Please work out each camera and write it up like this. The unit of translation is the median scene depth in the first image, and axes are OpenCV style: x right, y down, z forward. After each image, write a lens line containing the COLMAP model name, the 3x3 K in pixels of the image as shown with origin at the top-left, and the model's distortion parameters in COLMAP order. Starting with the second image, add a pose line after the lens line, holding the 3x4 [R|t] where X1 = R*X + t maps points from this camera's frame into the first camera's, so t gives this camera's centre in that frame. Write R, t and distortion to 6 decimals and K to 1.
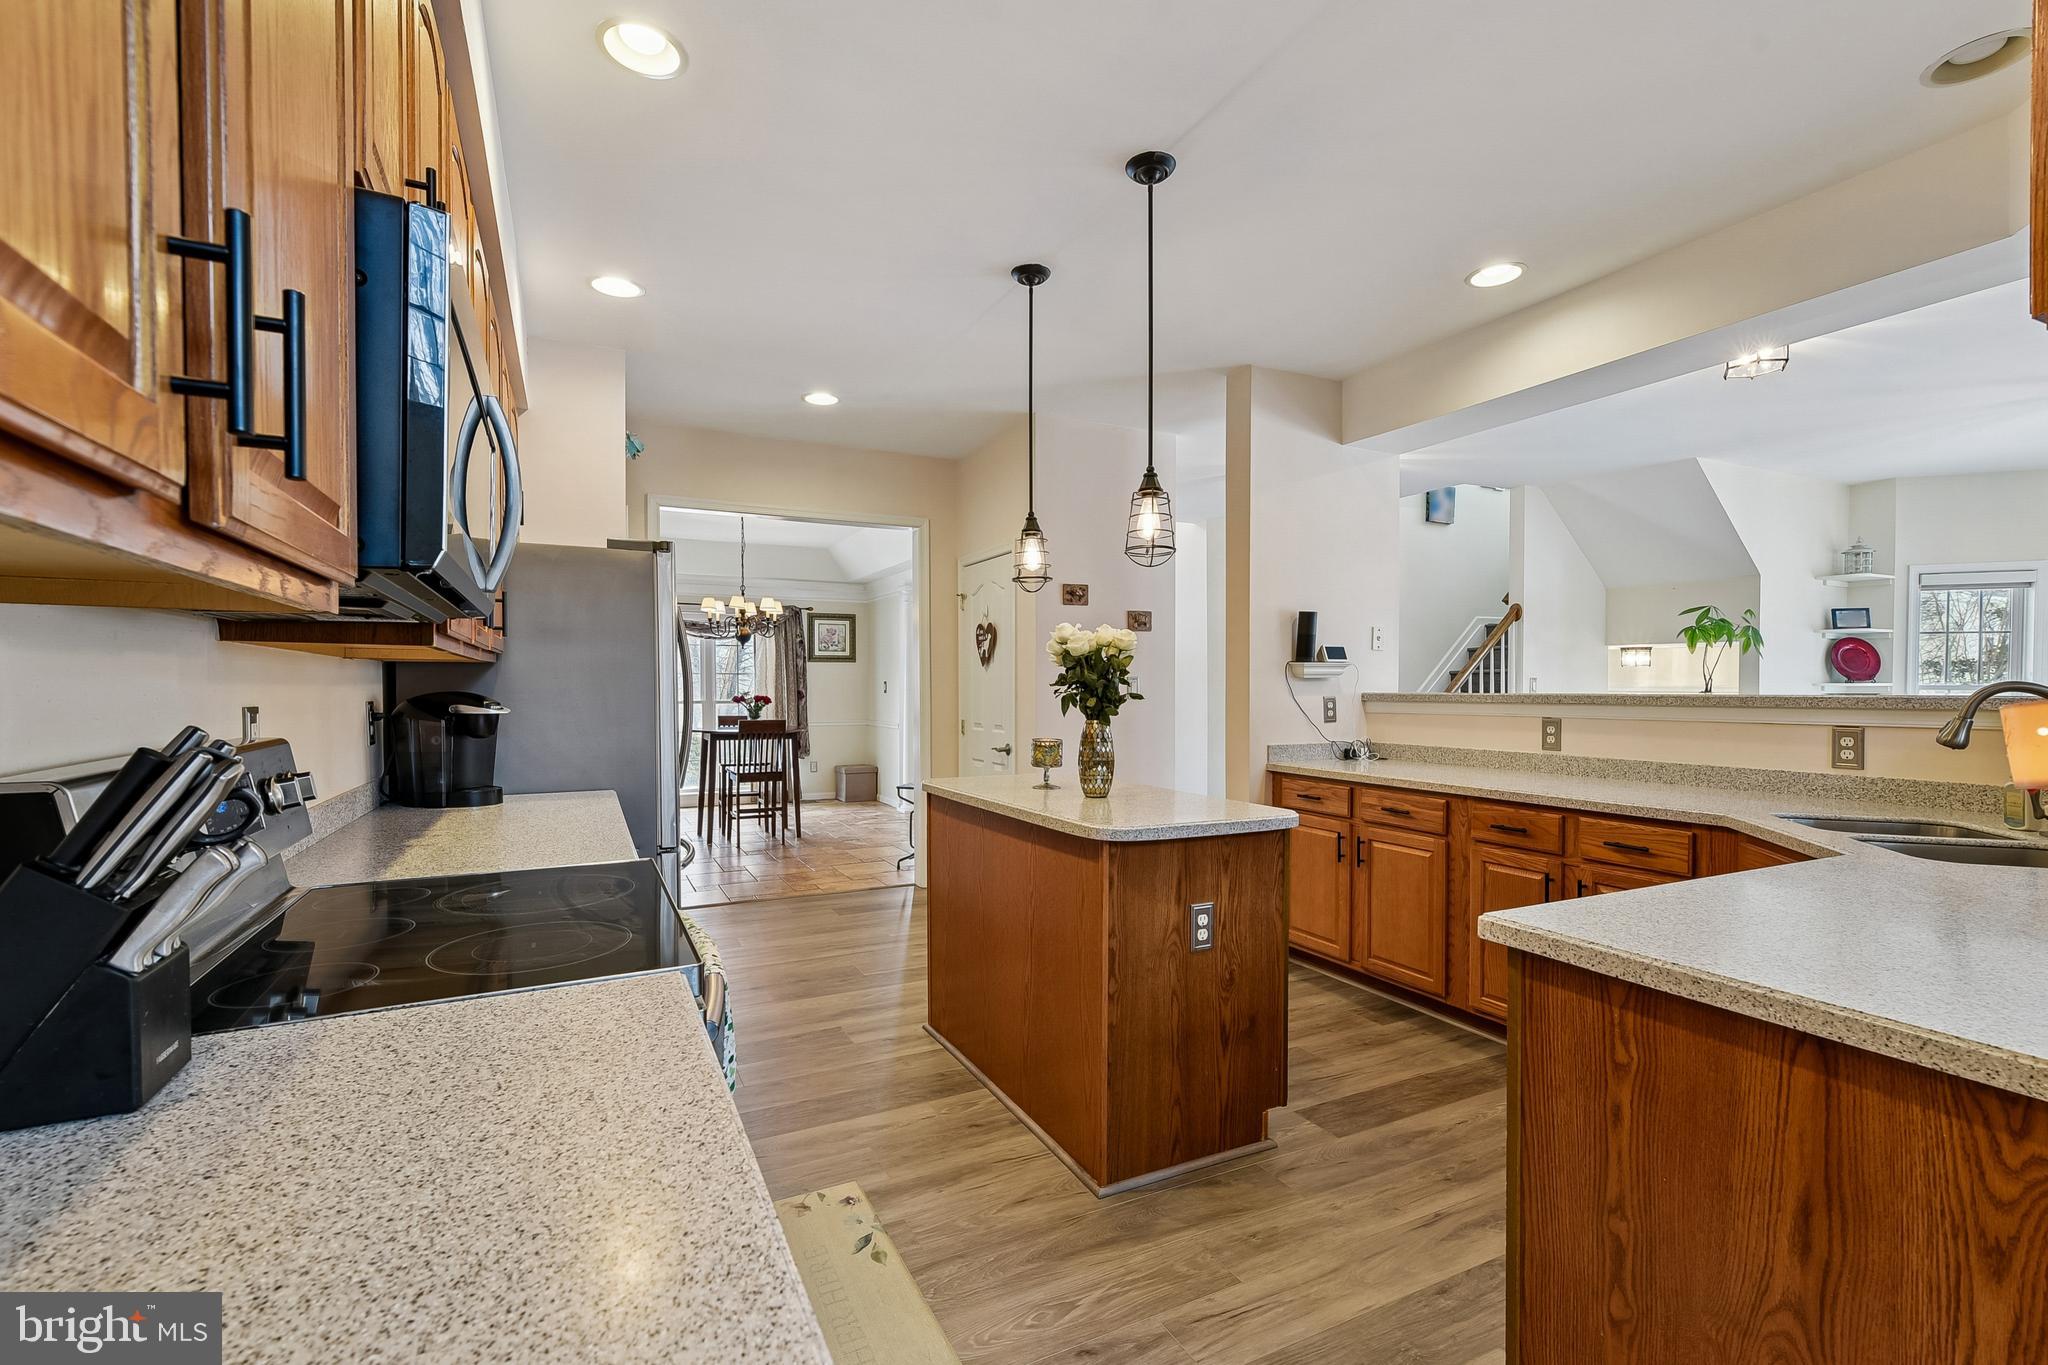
lens RADIAL K [[900.9, 0, 1030.3], [0, 900.9, 695.4], [0, 0, 1]] dist [0.008371, -0.000098]
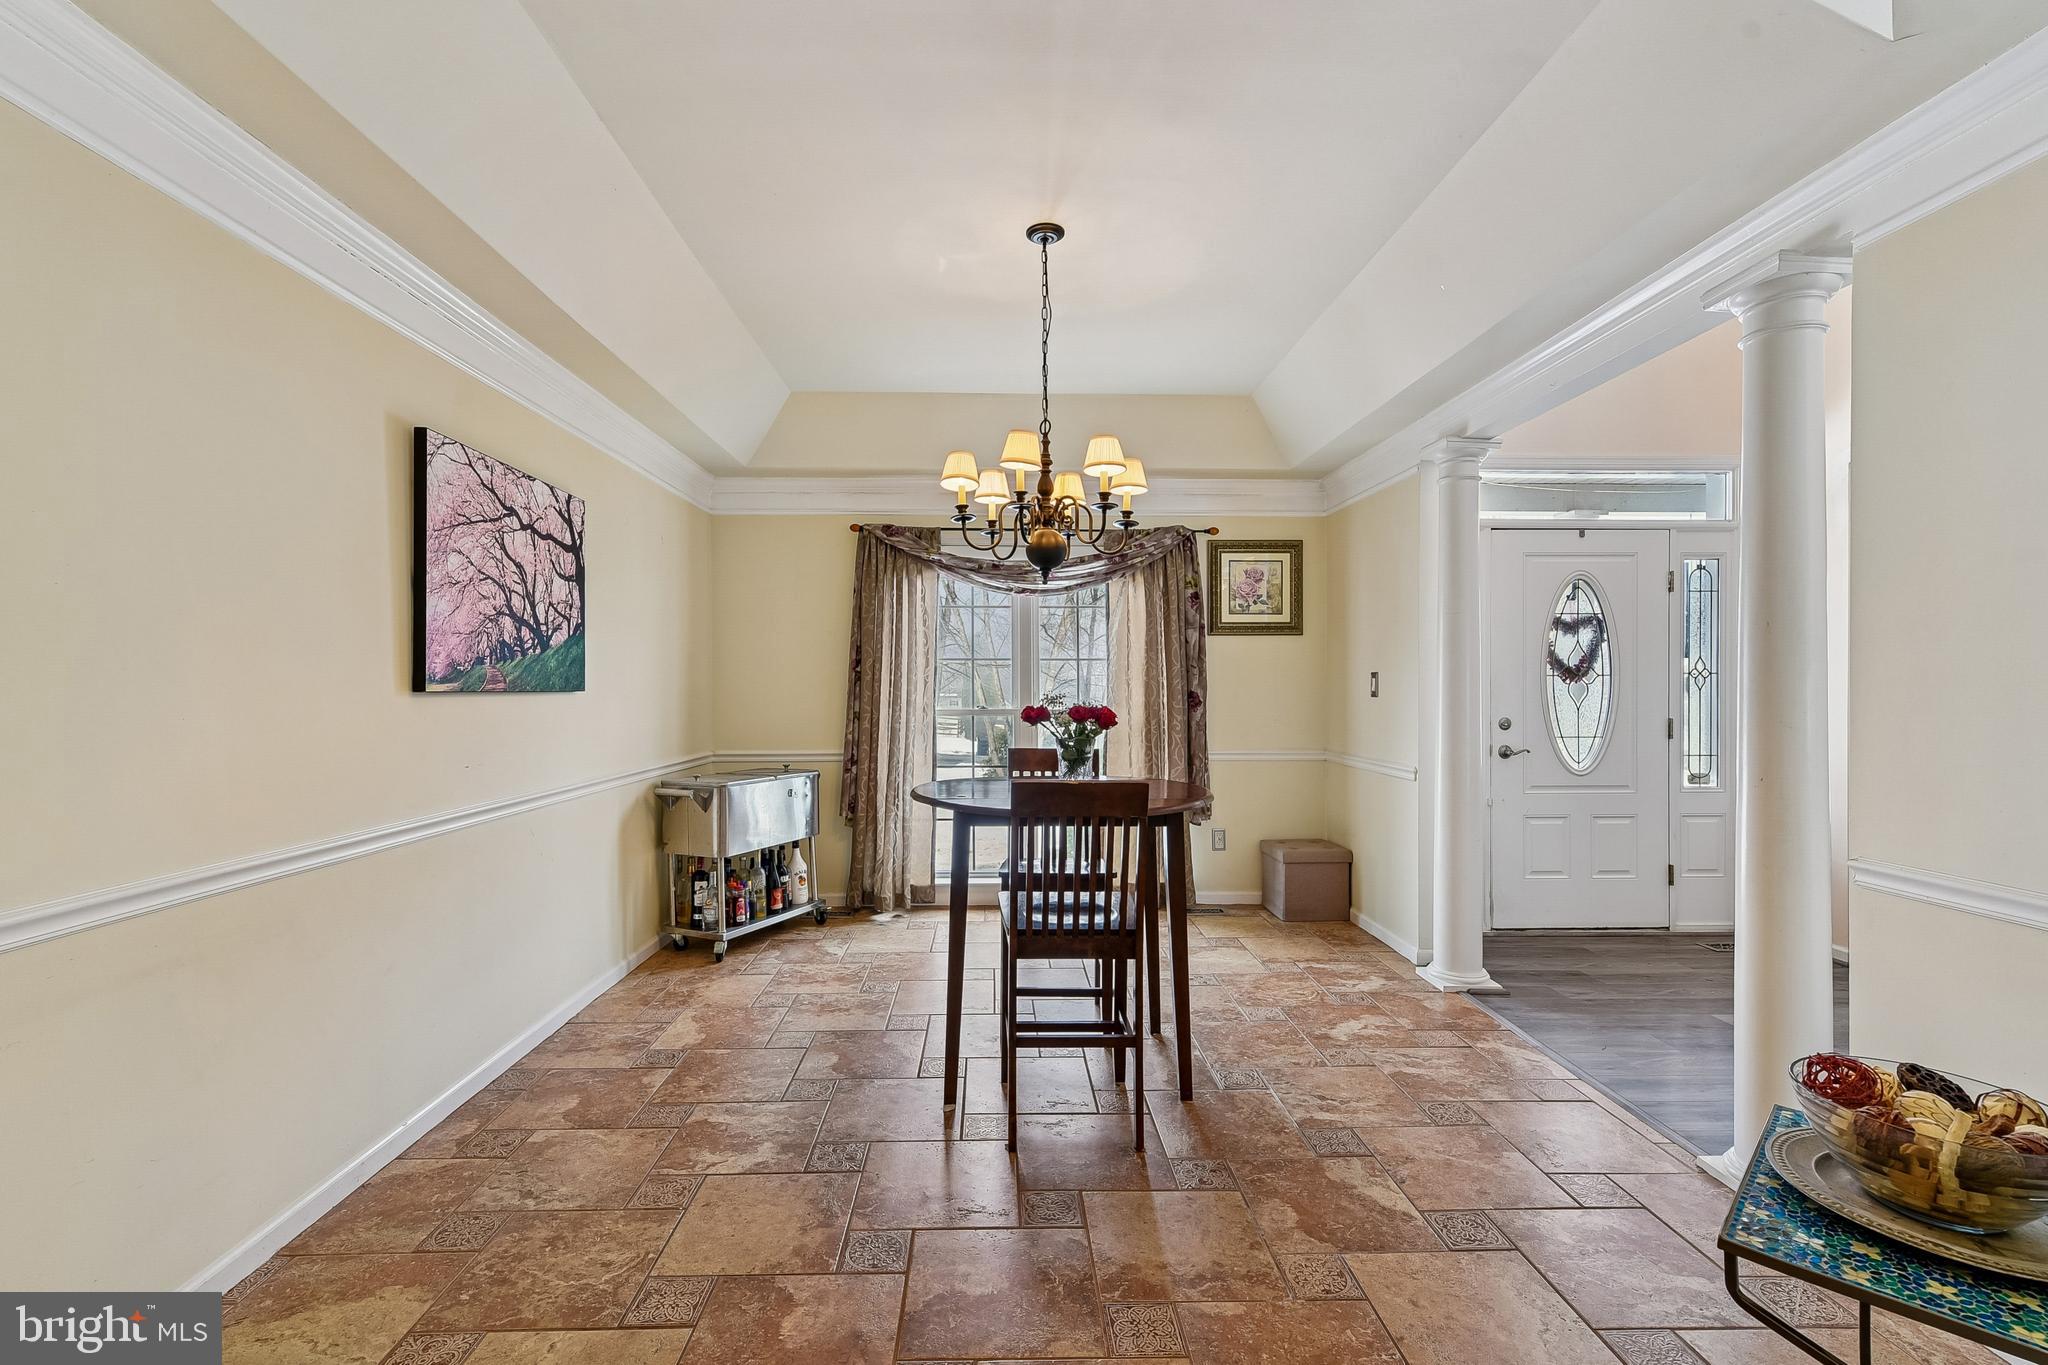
lens RADIAL K [[900.9, 0, 1015.8], [0, 900.9, 686.2], [0, 0, 1]] dist [0.008371, -0.000098]
pose [[0.901429, 0.002073, -0.432923, -0.124997], [-0.005741, 0.999958, -0.007167, -0.003921], [0.432889, 0.008946, 0.901403, 0.497250]]
